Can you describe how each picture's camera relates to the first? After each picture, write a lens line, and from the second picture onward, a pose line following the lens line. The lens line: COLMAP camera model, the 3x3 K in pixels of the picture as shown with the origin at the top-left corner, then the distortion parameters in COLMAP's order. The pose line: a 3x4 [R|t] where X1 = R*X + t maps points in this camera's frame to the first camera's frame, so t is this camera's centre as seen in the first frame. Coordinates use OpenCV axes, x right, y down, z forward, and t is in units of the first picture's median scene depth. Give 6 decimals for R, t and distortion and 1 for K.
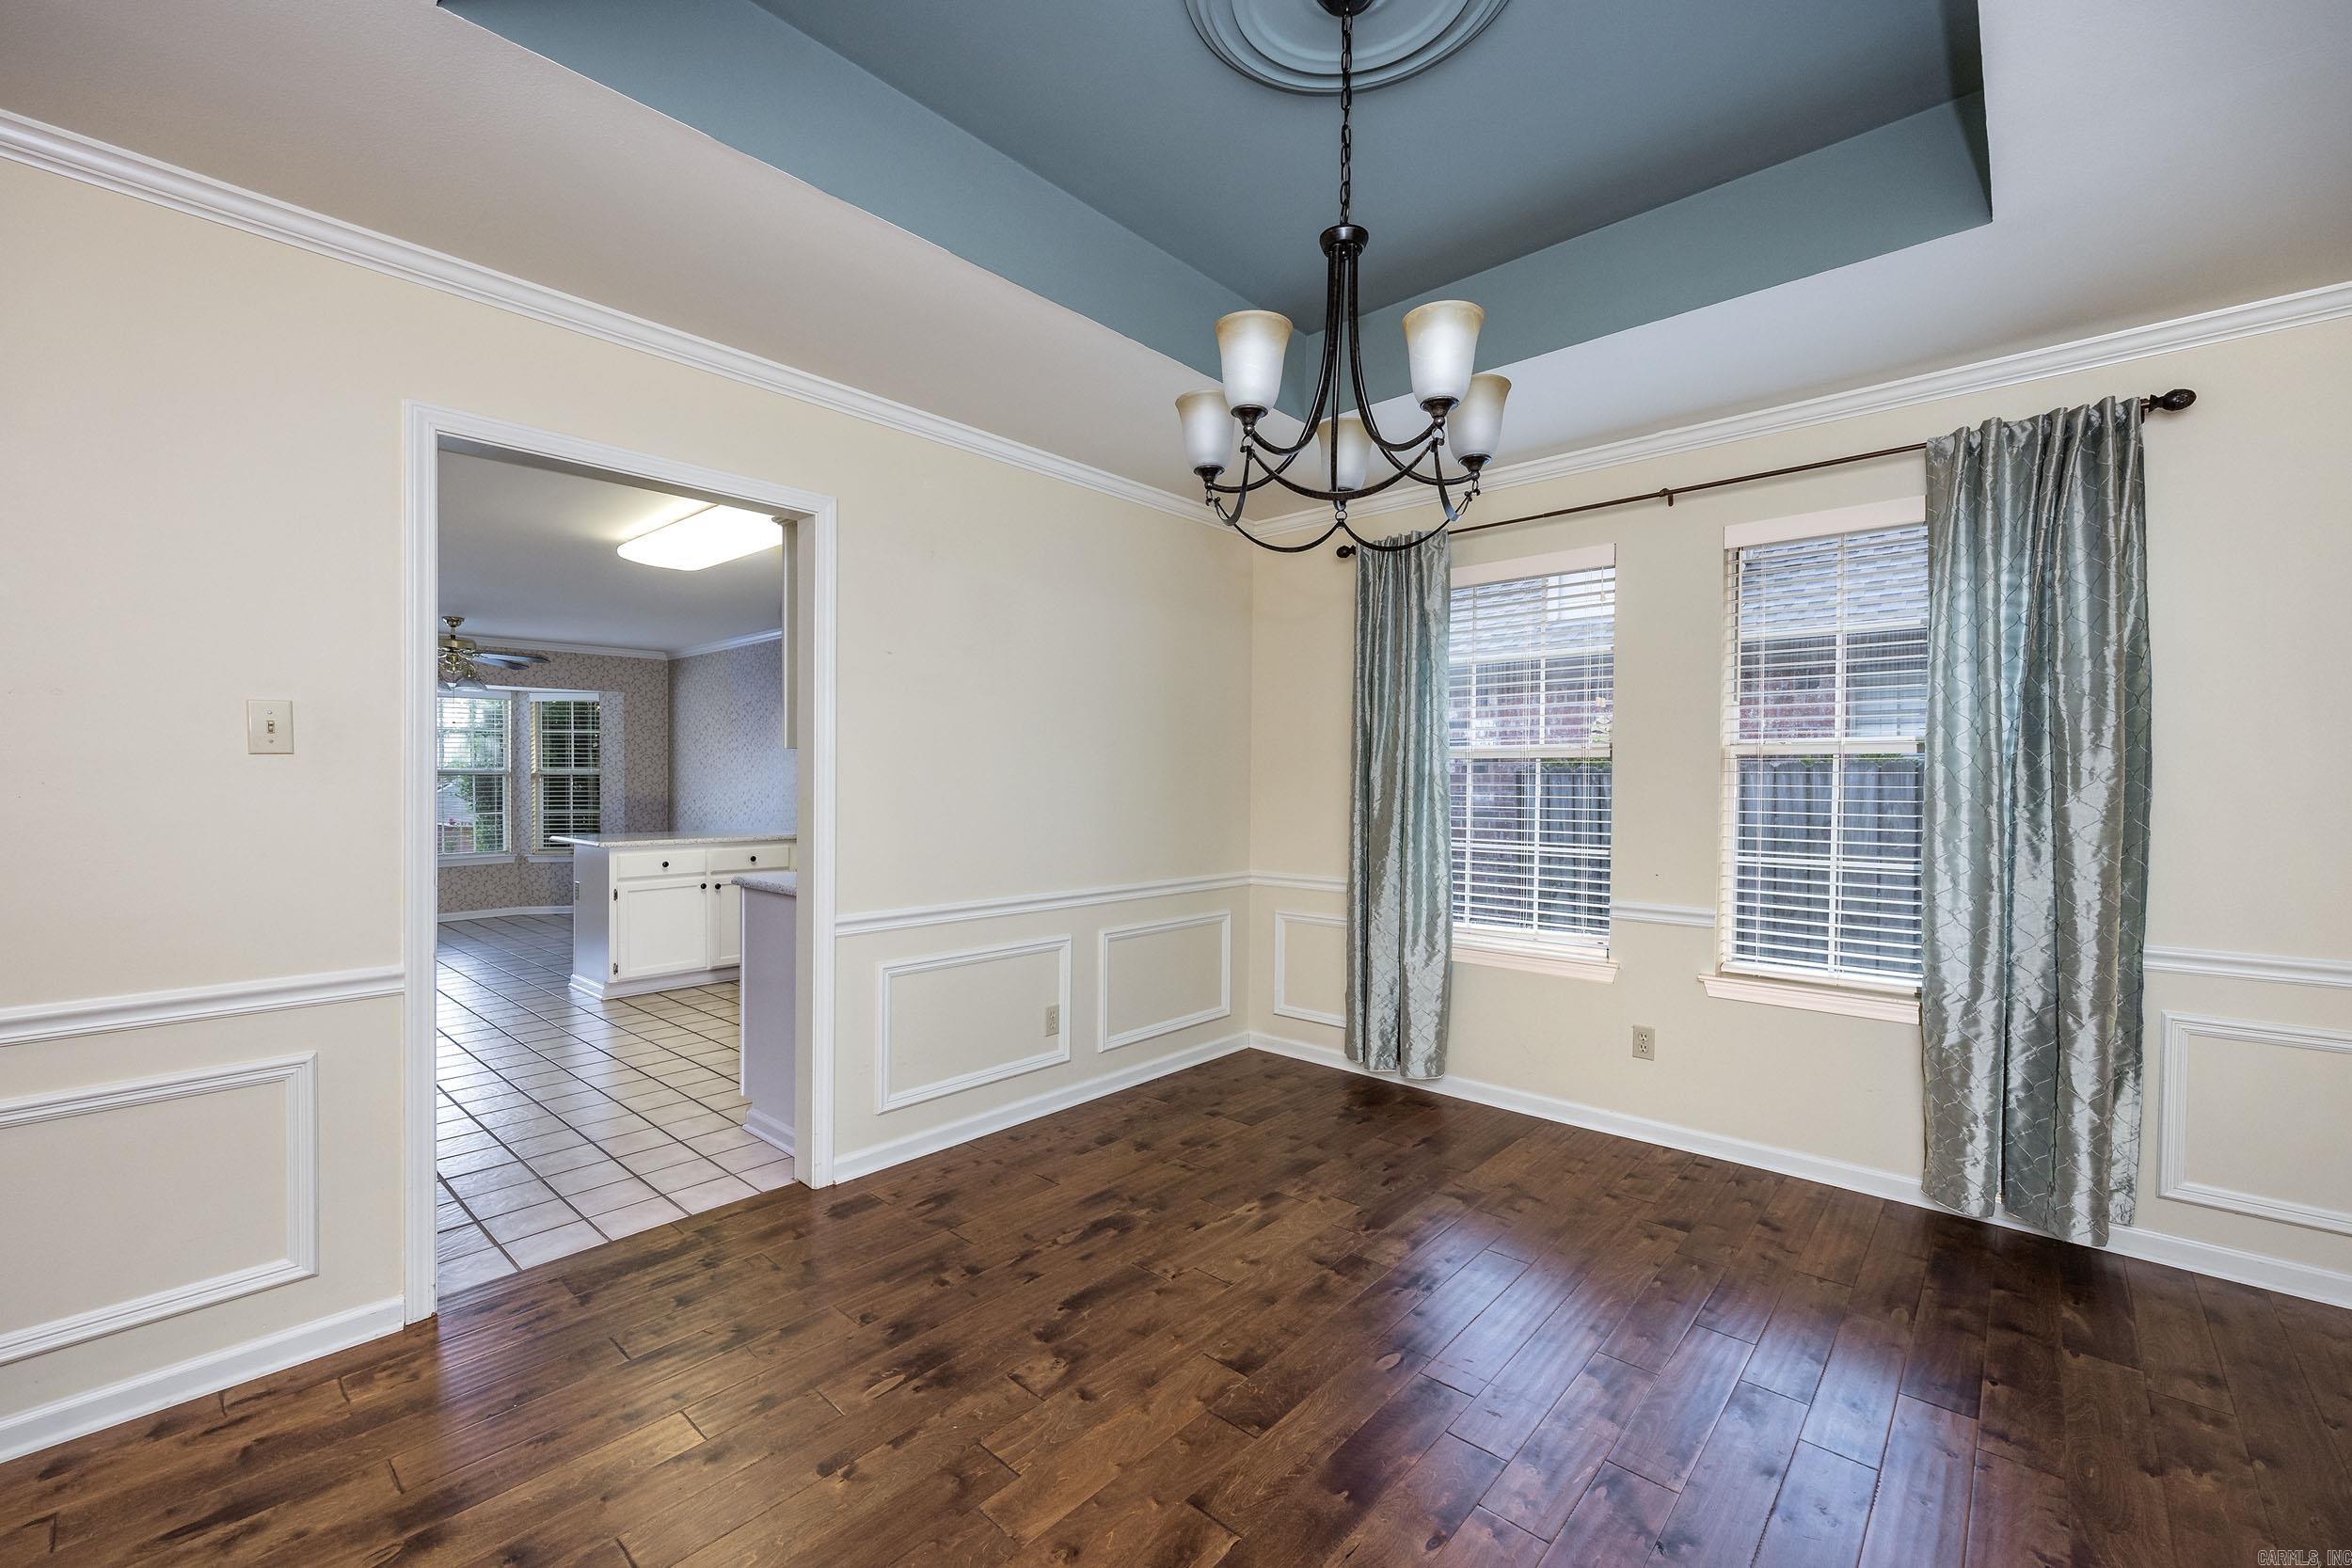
lens RADIAL K [[962.0, 0, 1188.5], [0, 962.0, 784.6], [0, 0, 1]] dist [0.015327, -0.000245]
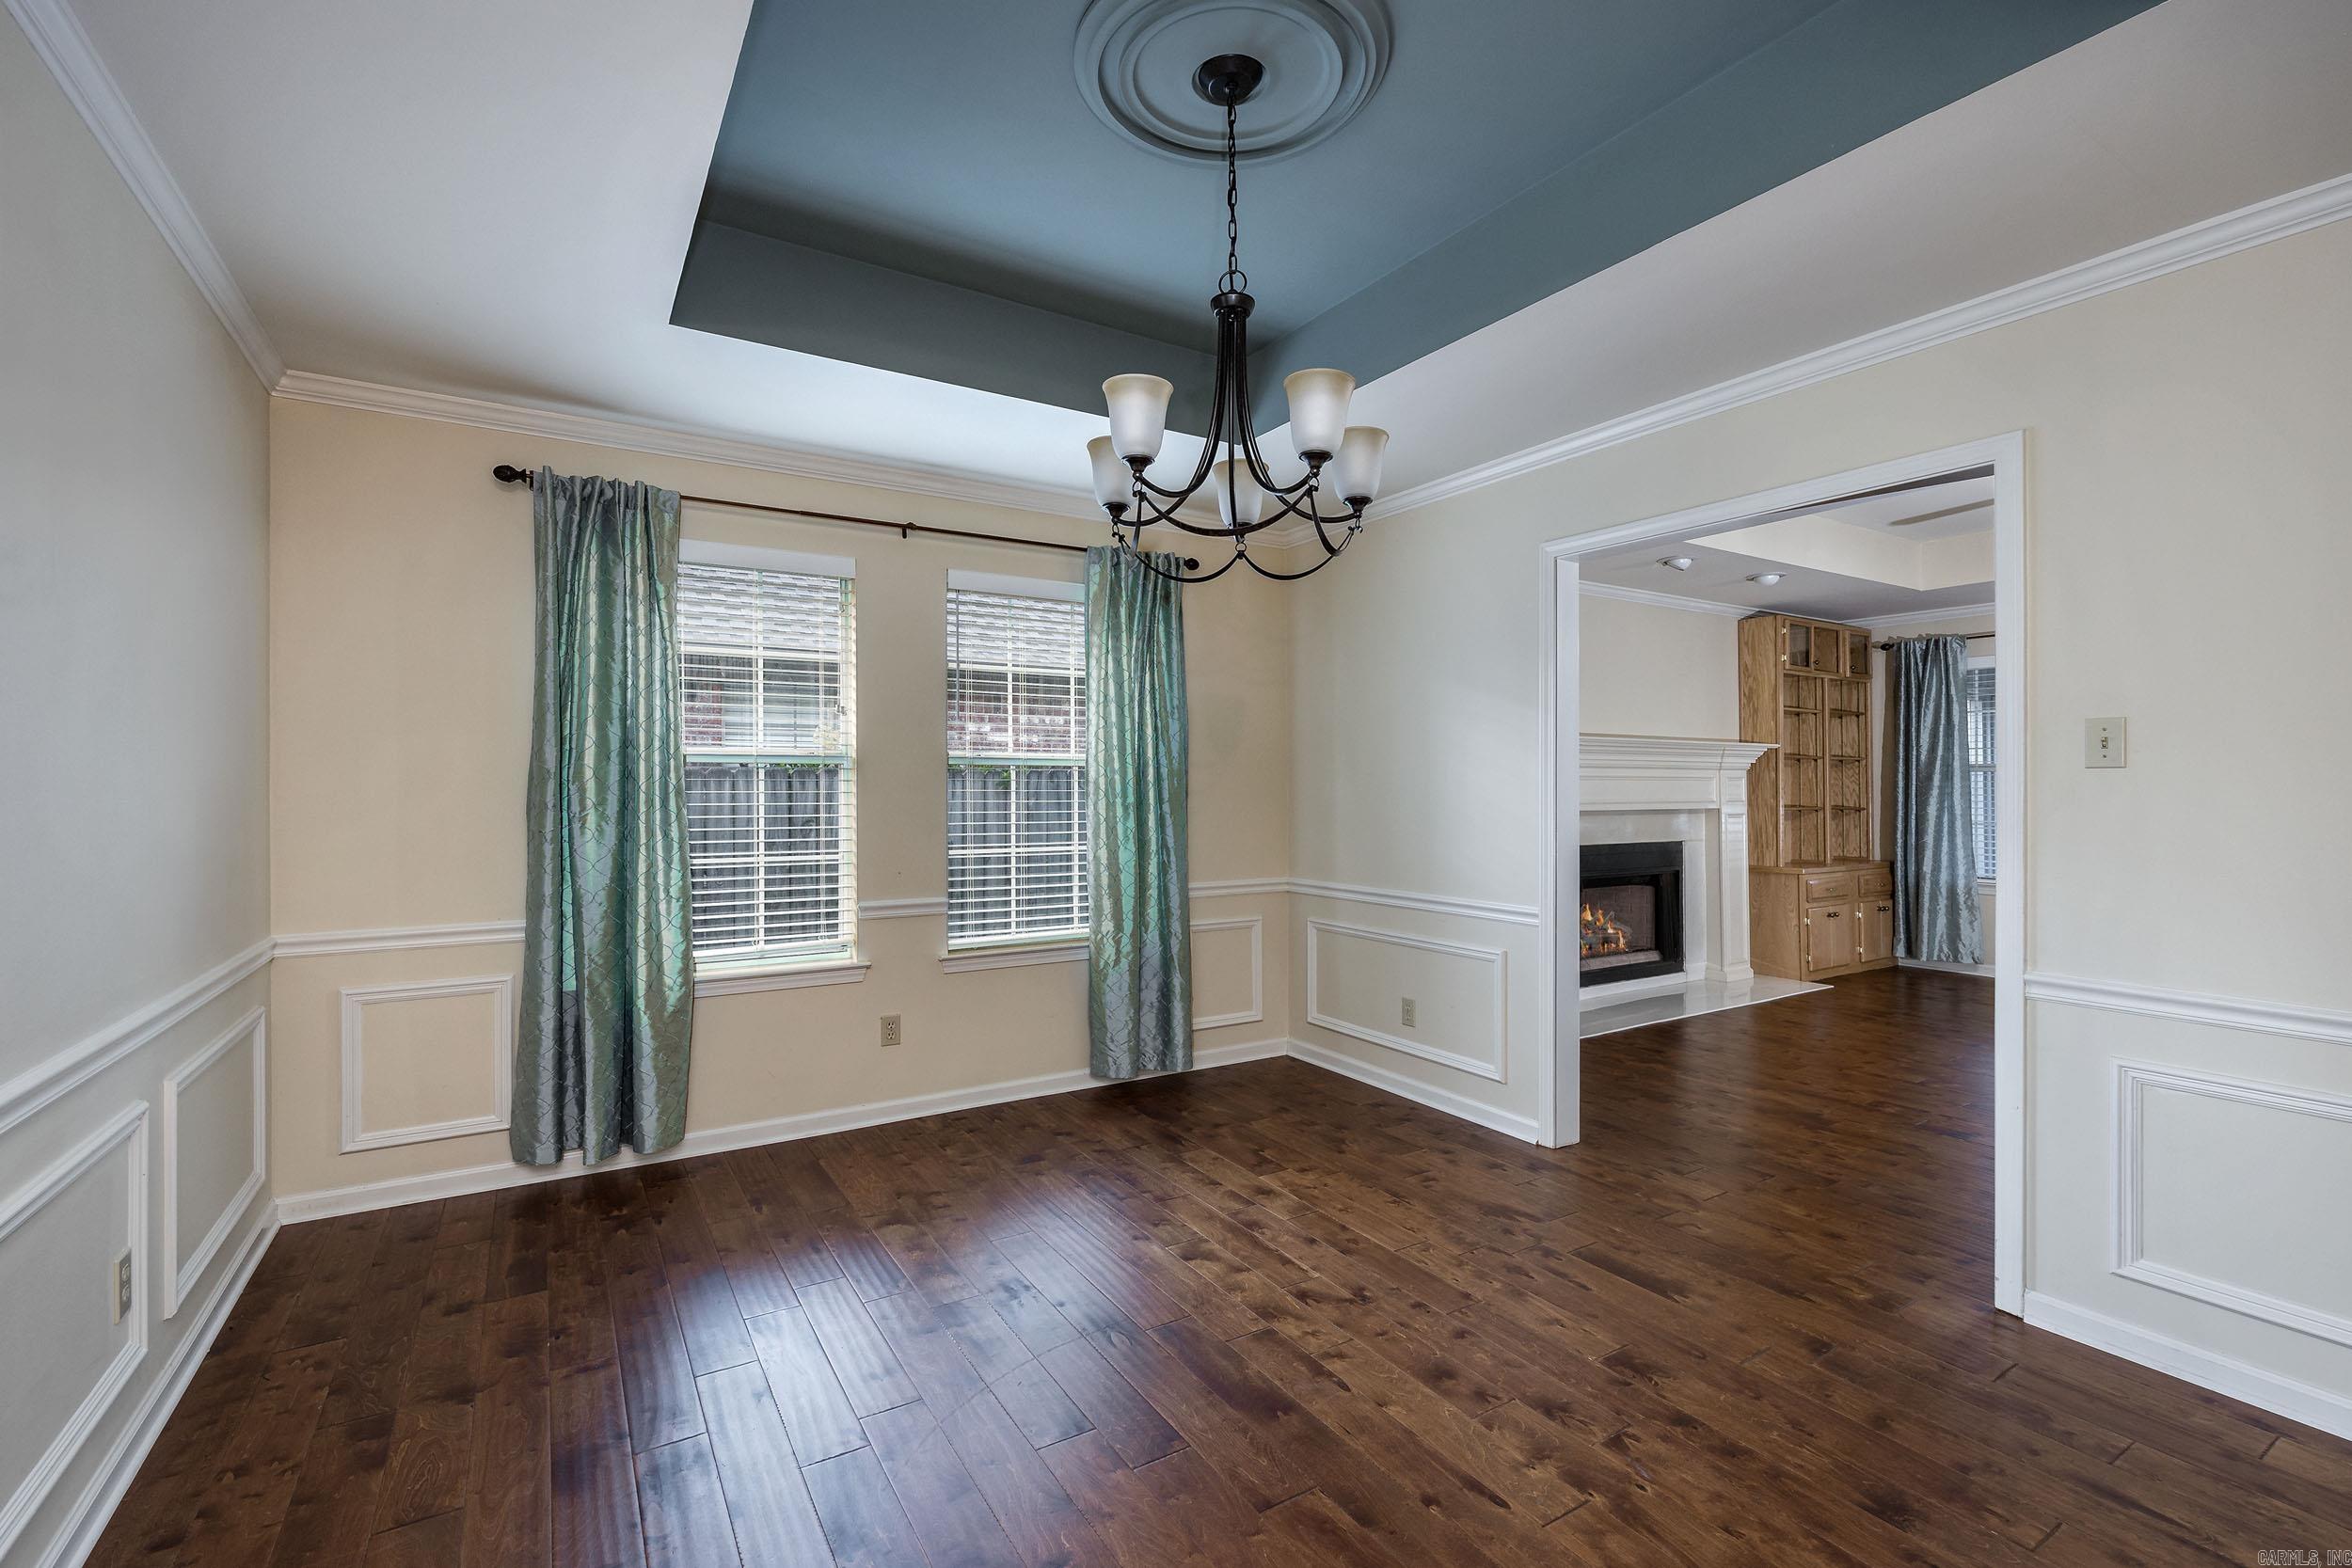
lens RADIAL K [[962.0, 0, 1187.6], [0, 962.0, 785.6], [0, 0, 1]] dist [0.015327, -0.000245]
pose [[0.330539, -0.001438, 0.943791, -0.440870], [0.005567, 0.999984, -0.000427, -0.002608], [-0.943776, 0.005396, 0.330542, 0.339755]]
